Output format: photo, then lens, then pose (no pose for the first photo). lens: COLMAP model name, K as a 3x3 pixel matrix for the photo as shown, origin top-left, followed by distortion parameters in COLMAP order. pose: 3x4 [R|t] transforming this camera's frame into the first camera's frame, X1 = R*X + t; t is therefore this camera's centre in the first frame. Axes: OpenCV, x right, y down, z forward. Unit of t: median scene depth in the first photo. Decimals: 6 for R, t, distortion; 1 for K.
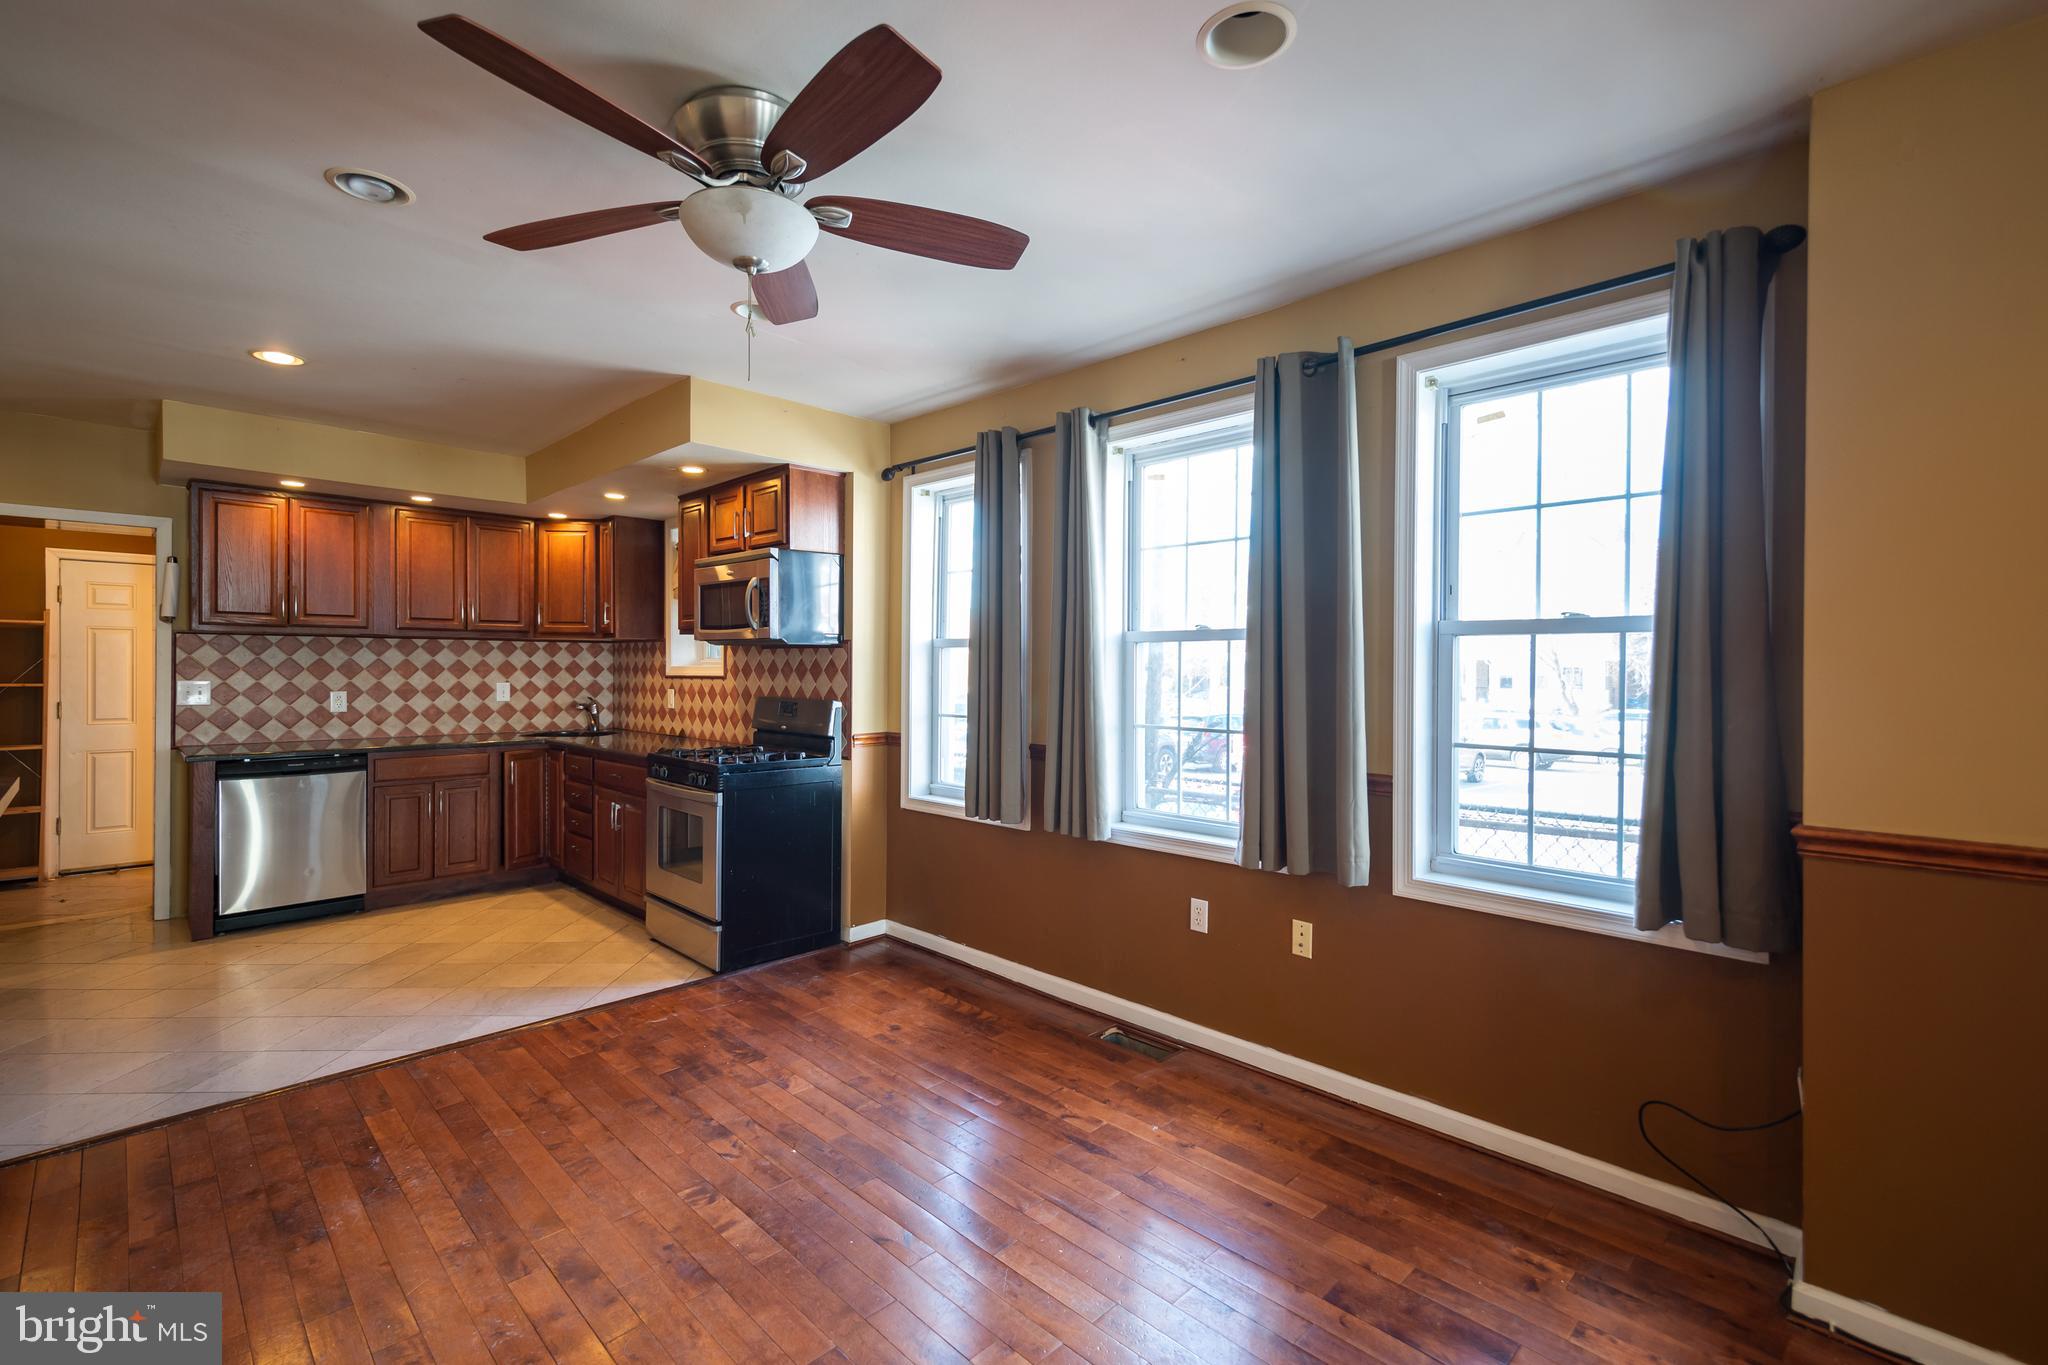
lens RADIAL K [[893.2, 0, 1064.4], [0, 893.2, 680.9], [0, 0, 1]] dist [0.008590, -0.002812]
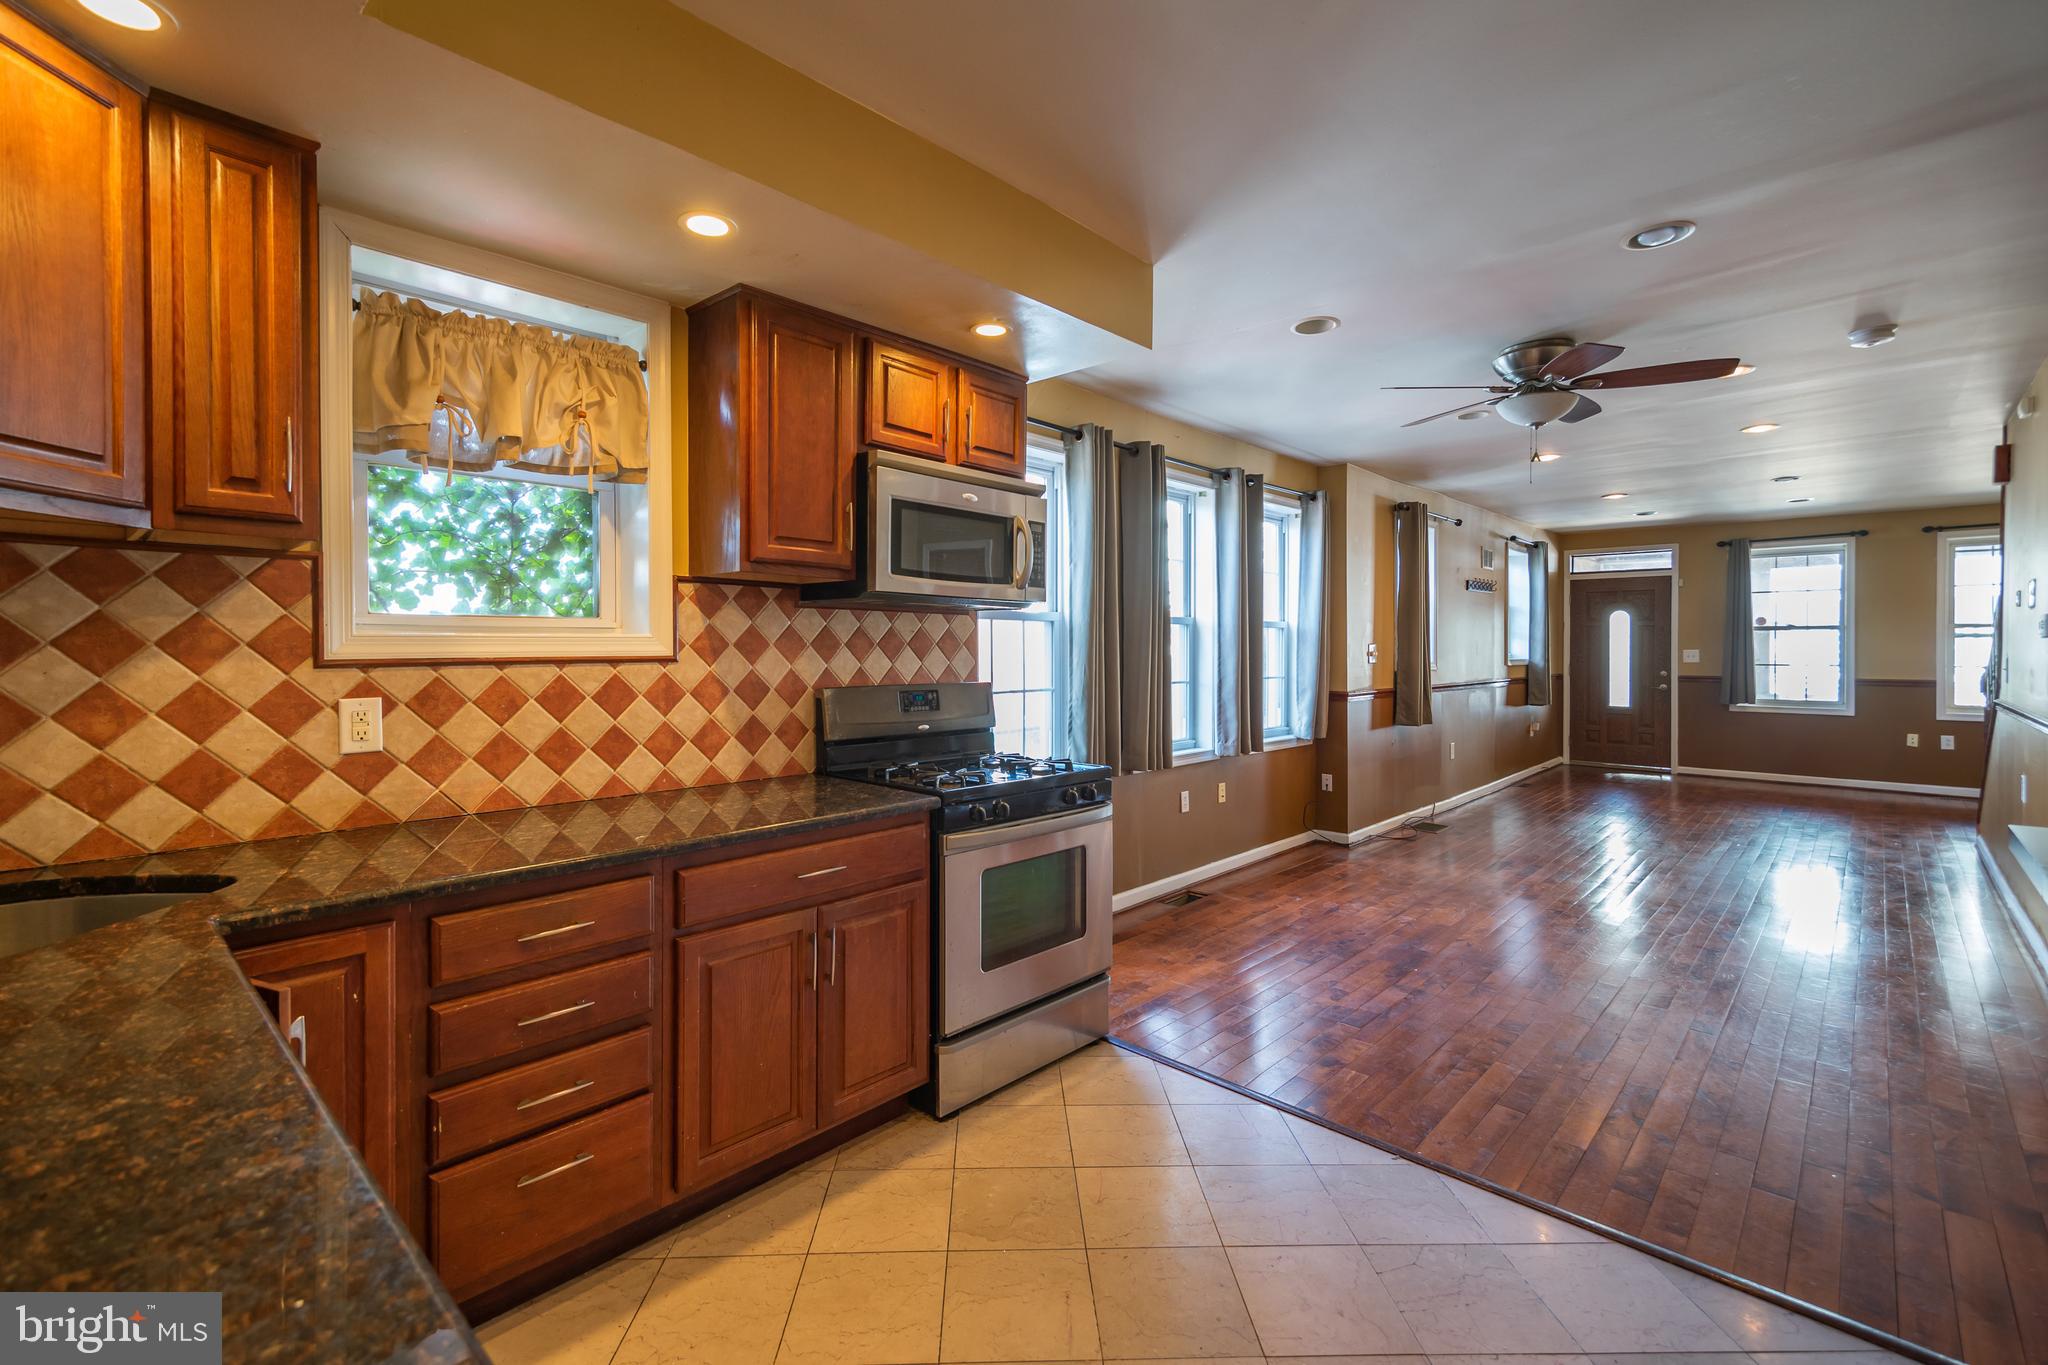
lens RADIAL K [[893.2, 0, 1012.7], [0, 893.2, 656.1], [0, 0, 1]] dist [0.008590, -0.002812]
pose [[0.012394, -0.024643, 0.999619, -1.019931], [0.008629, 0.999662, 0.024537, -0.018905], [-0.999886, 0.008321, 0.012603, 0.947189]]
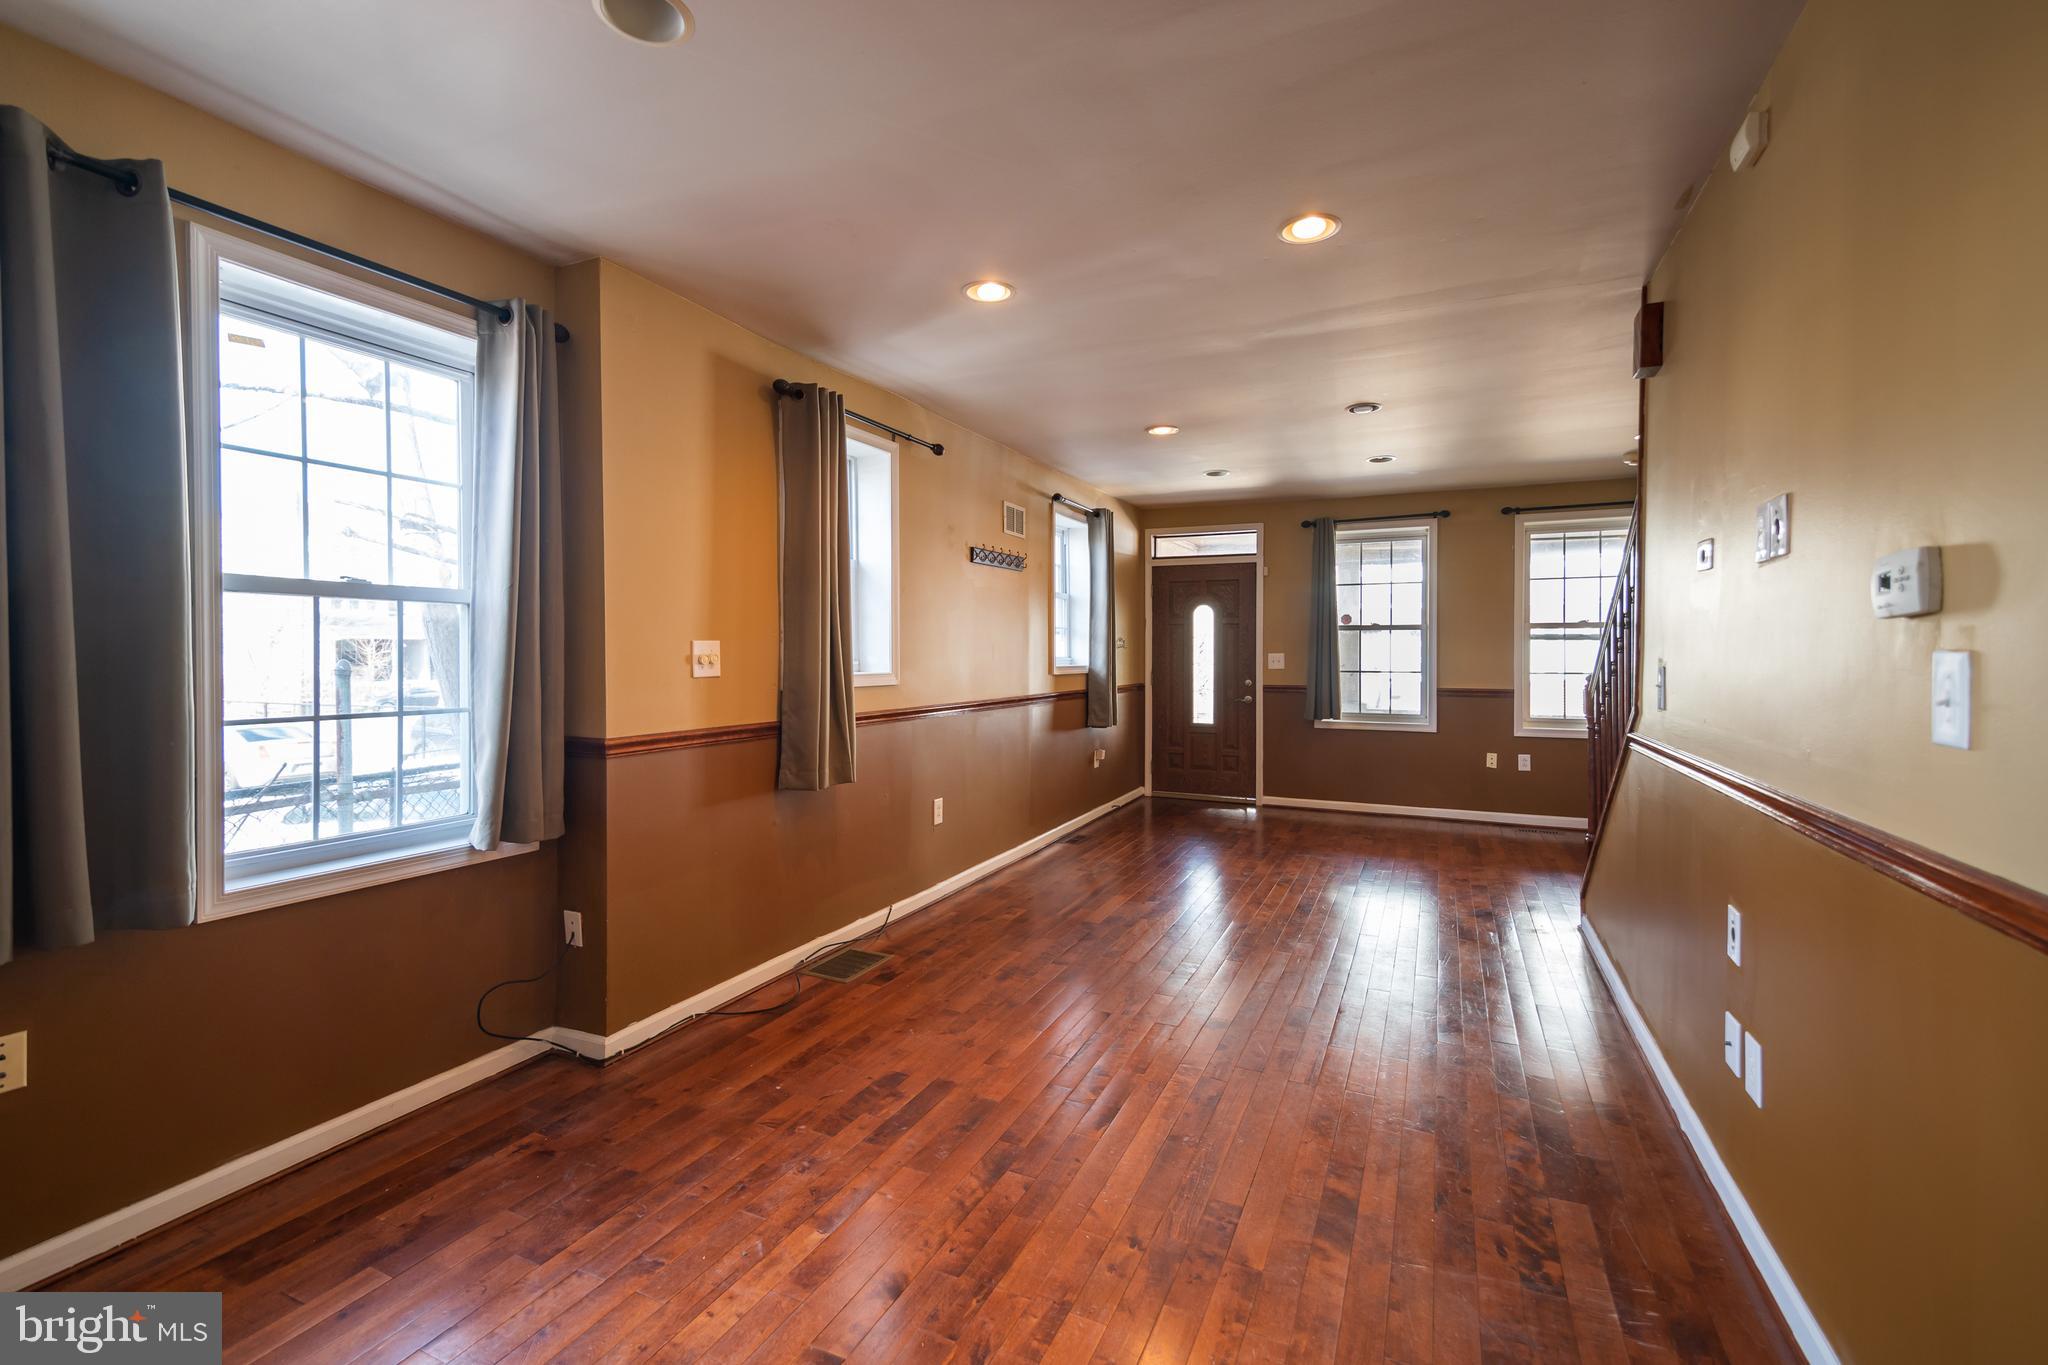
lens RADIAL K [[893.2, 0, 1028.9], [0, 893.2, 662.9], [0, 0, 1]] dist [0.008590, -0.002812]
pose [[-0.316106, -0.025833, 0.948372, -0.641948], [0.002329, 0.999605, 0.028005, -0.007584], [-0.948721, 0.011061, -0.315921, 0.612967]]
